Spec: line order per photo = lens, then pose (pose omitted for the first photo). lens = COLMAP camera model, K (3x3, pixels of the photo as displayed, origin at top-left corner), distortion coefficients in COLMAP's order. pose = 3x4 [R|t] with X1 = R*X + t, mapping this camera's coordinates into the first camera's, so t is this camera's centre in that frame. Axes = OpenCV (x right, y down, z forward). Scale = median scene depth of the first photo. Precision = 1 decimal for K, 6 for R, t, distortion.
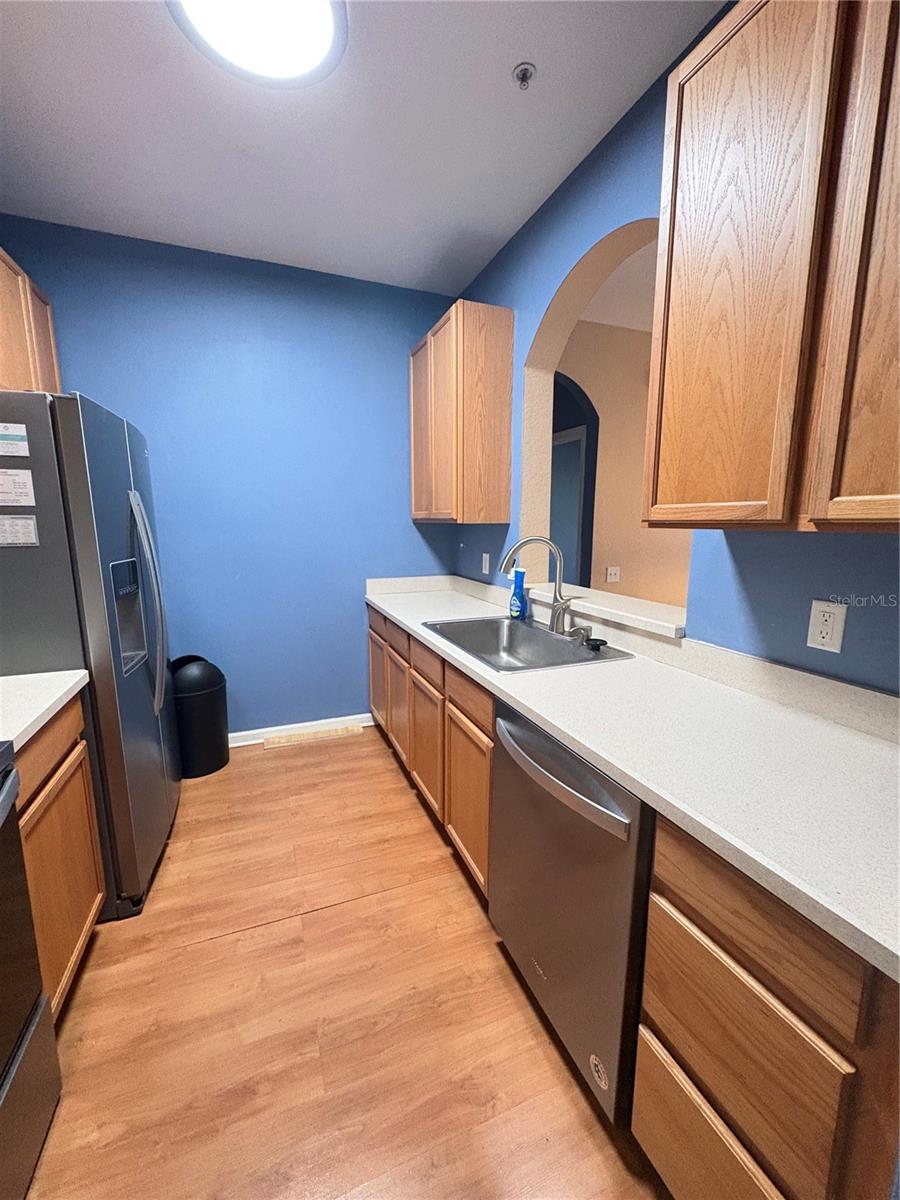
lens RADIAL K [[477.8, 0, 448.4], [0, 477.8, 600.0], [0, 0, 1]] dist [-0.000467, 0.000259]
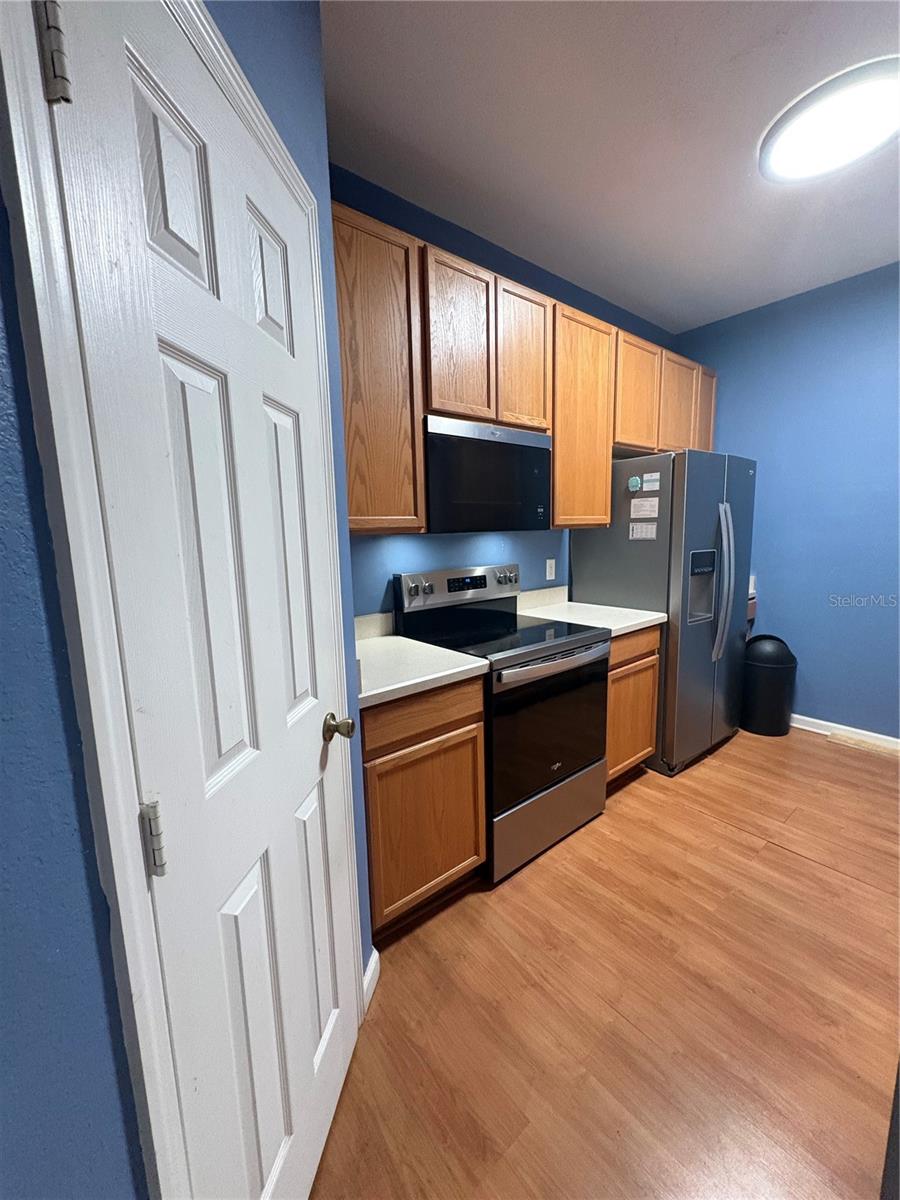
lens RADIAL K [[477.8, 0, 448.4], [0, 477.8, 600.0], [0, 0, 1]] dist [-0.000467, 0.000259]
pose [[0.304130, 0.133460, -0.943236, 0.462196], [-0.132320, 0.986458, 0.096912, 0.028850], [0.943396, 0.095335, 0.317671, -0.205508]]
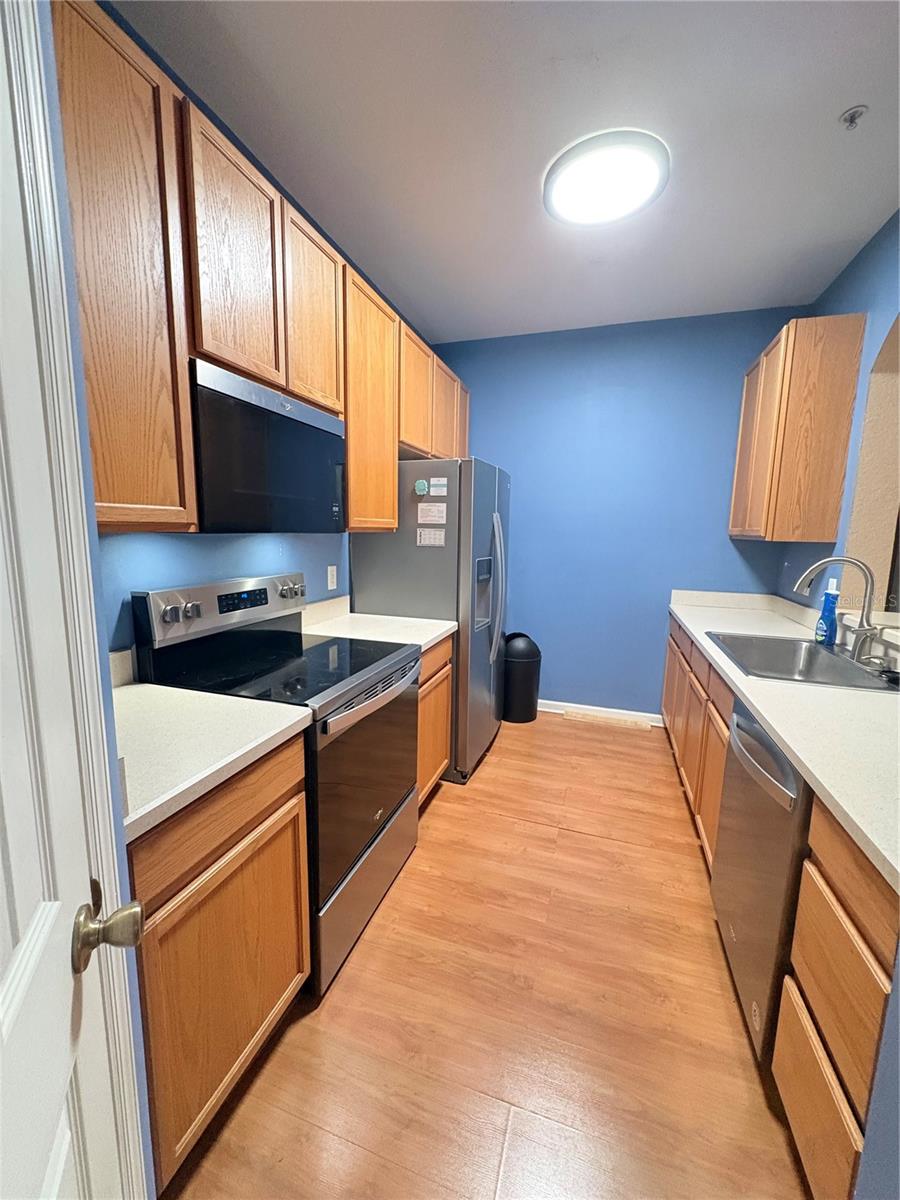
lens RADIAL K [[477.8, 0, 448.4], [0, 477.8, 600.0], [0, 0, 1]] dist [-0.000467, 0.000259]
pose [[0.765587, 0.108835, -0.634059, 0.206358], [-0.123741, 0.992095, 0.020881, 0.030923], [0.631320, 0.062473, 0.773002, -0.240027]]
